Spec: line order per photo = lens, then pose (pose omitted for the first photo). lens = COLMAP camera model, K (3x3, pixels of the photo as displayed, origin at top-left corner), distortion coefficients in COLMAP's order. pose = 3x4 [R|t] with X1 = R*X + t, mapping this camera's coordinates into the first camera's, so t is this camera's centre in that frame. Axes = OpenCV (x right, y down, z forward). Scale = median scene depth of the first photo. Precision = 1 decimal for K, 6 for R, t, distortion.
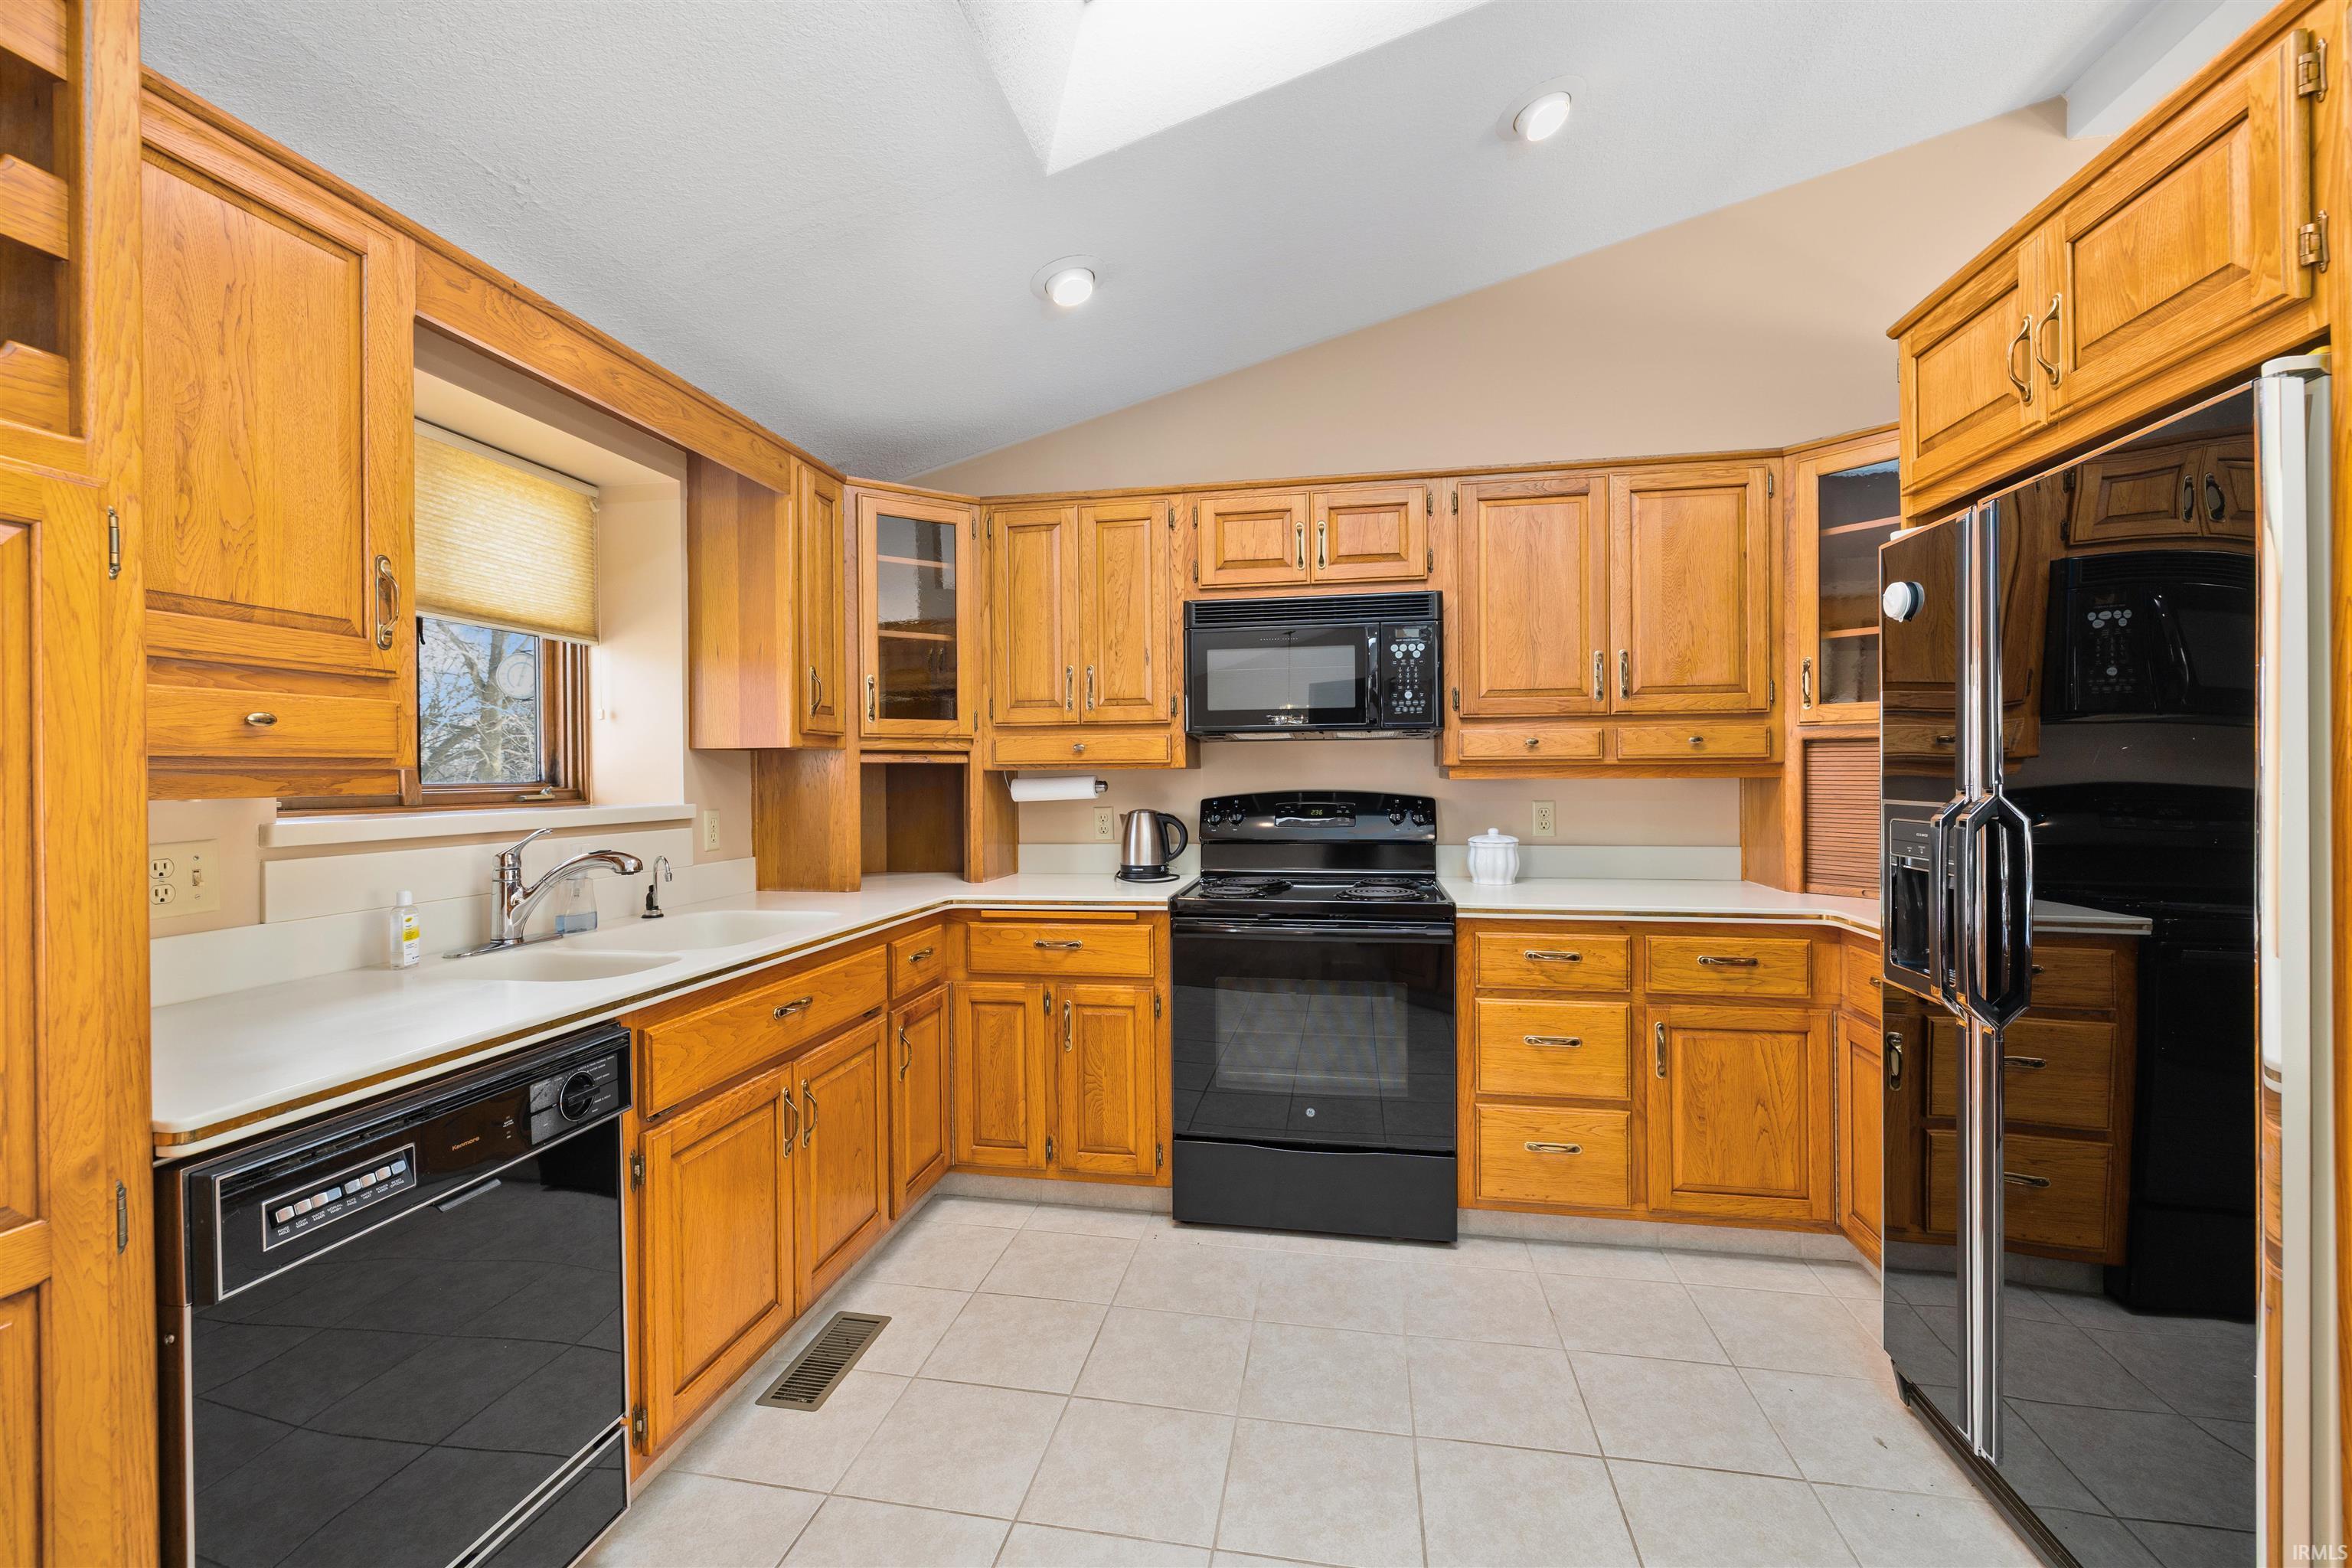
lens RADIAL K [[989.2, 0, 1167.7], [0, 989.2, 773.4], [0, 0, 1]] dist [-0.001329, -0.000128]
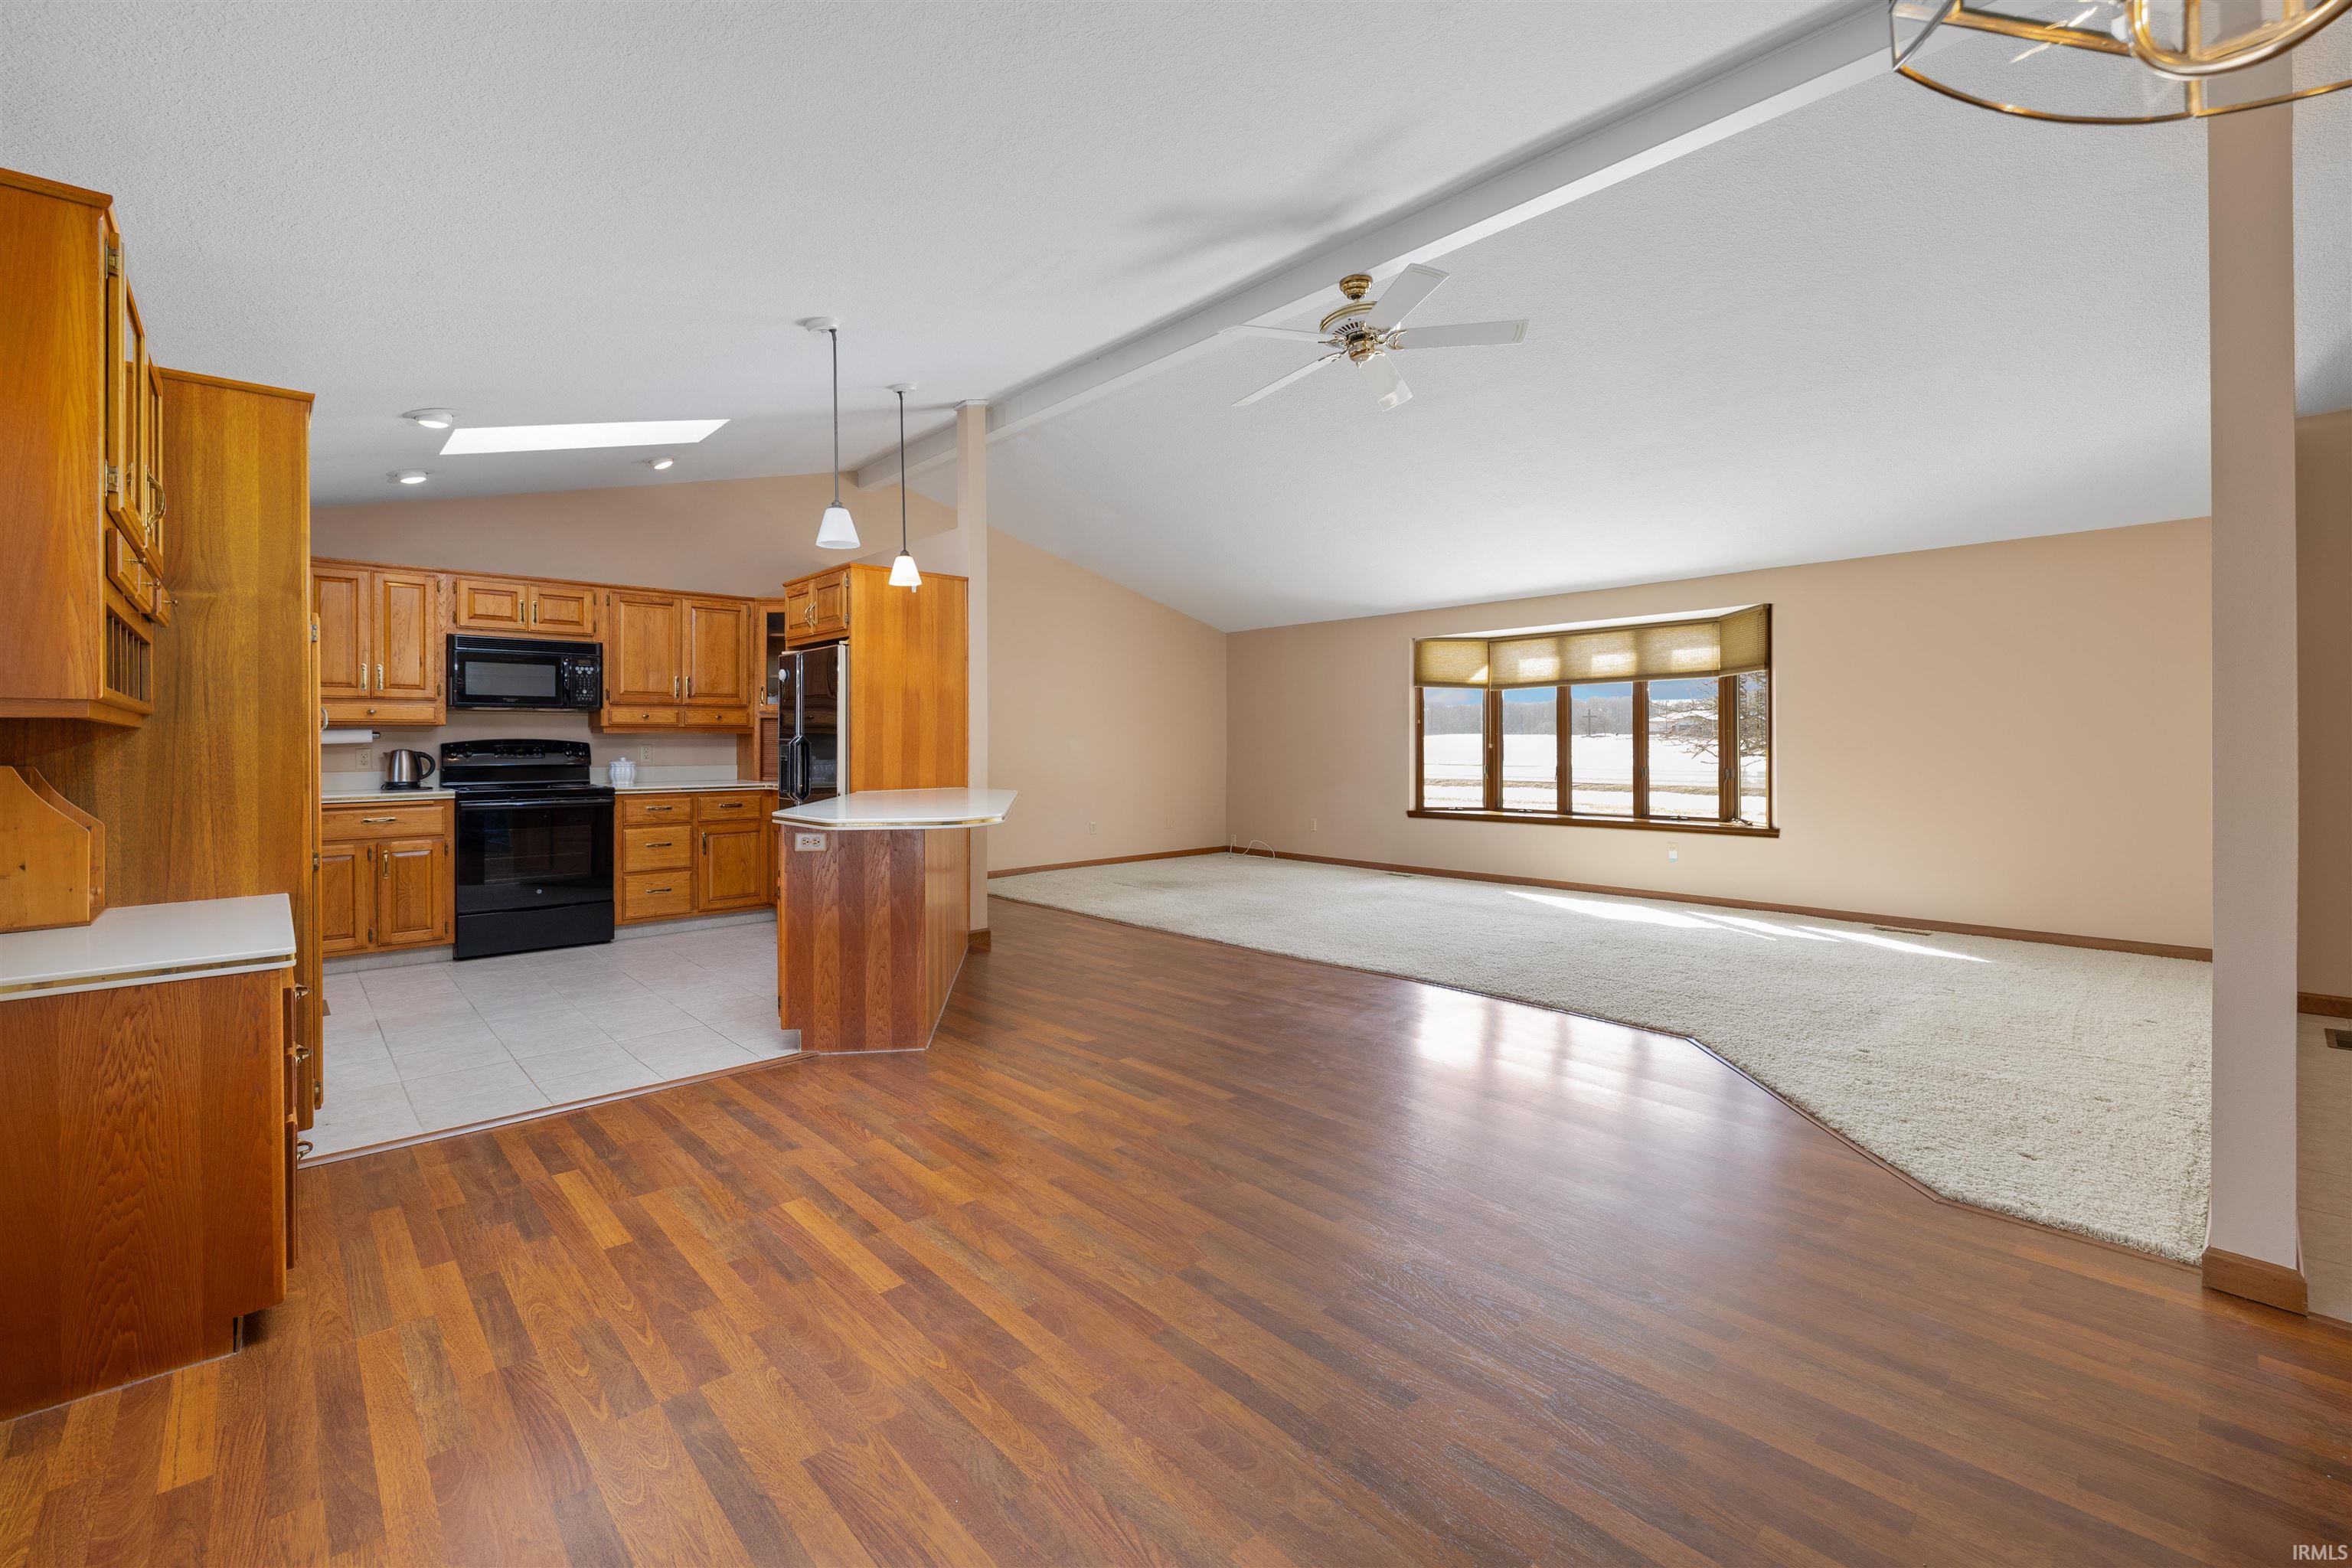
lens RADIAL K [[982.5, 0, 1165.5], [0, 982.5, 742.2], [0, 0, 1]] dist [-0.001039, -0.000006]
pose [[0.601786, 0.006604, 0.798630, -0.687002], [-0.003608, 0.999978, -0.005551, 0.034433], [-0.798649, 0.000459, 0.601796, -1.245912]]
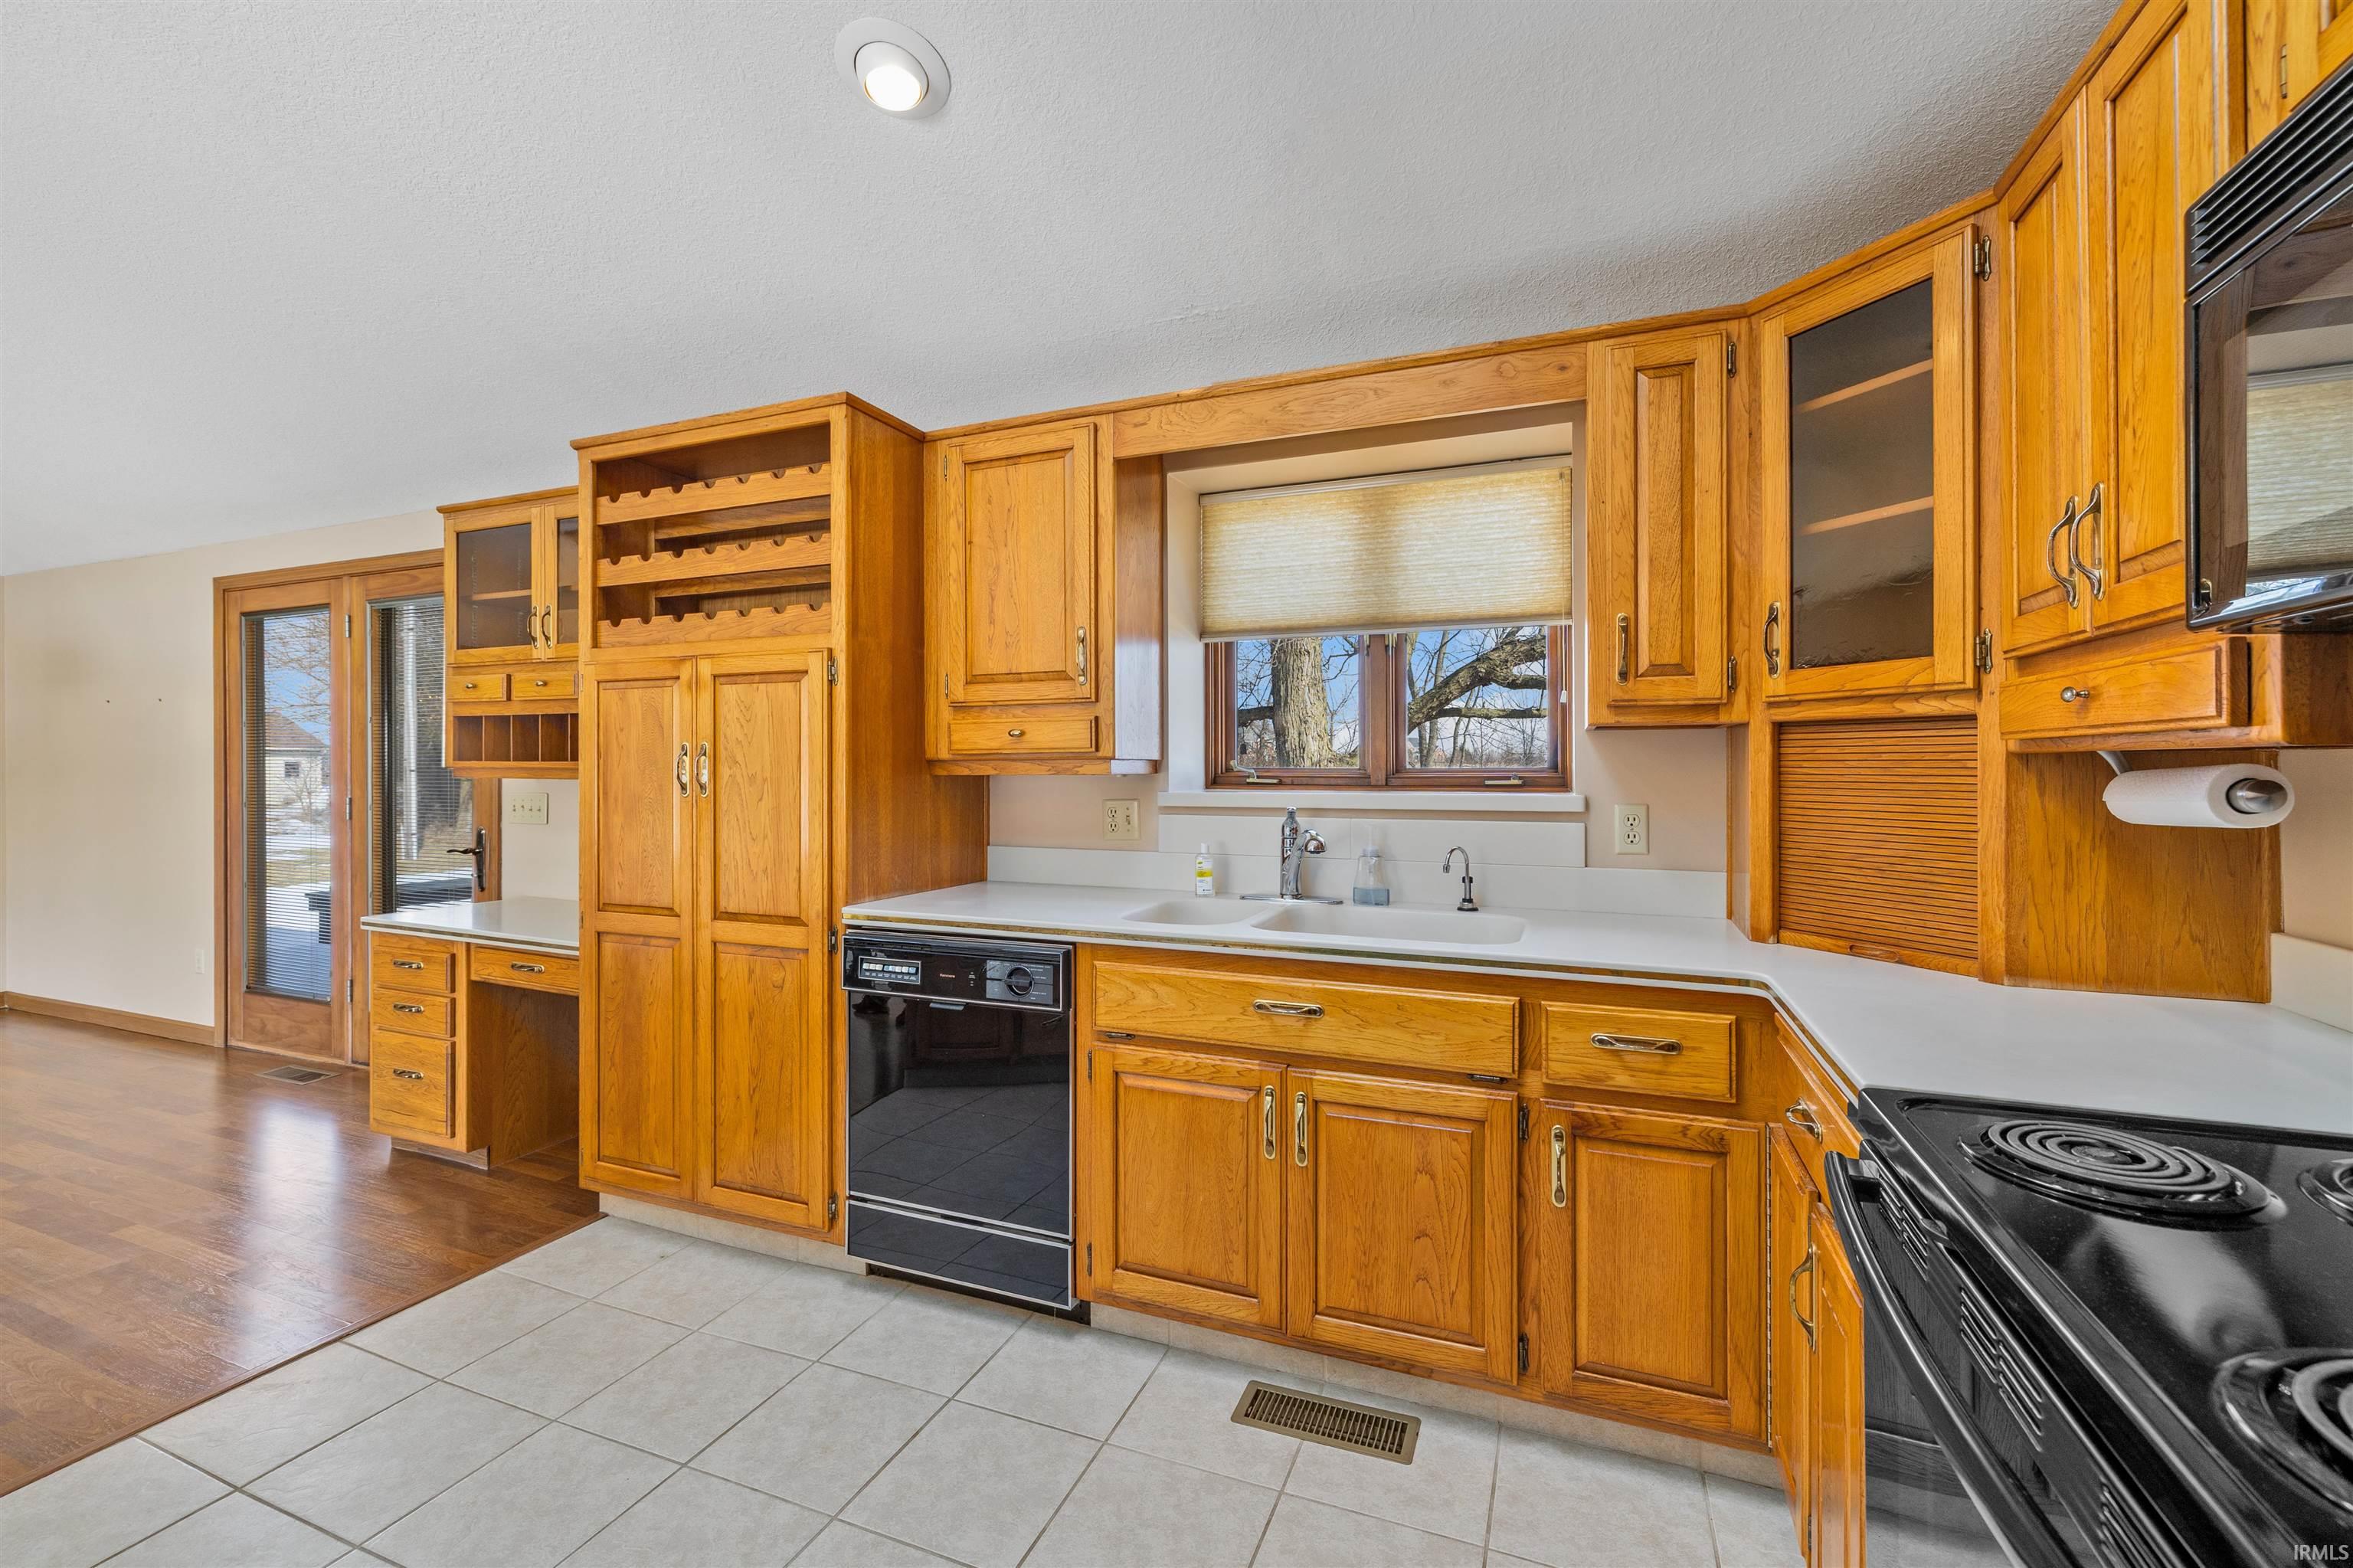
lens RADIAL K [[1004.3, 0, 1165.9], [0, 1004.3, 763.3], [0, 0, 1]] dist [-0.000053, -0.000066]
pose [[-0.207680, 0.008144, -0.978163, 0.430287], [0.005512, 0.999959, 0.007155, -0.004919], [0.978181, -0.003905, -0.207716, 0.800069]]
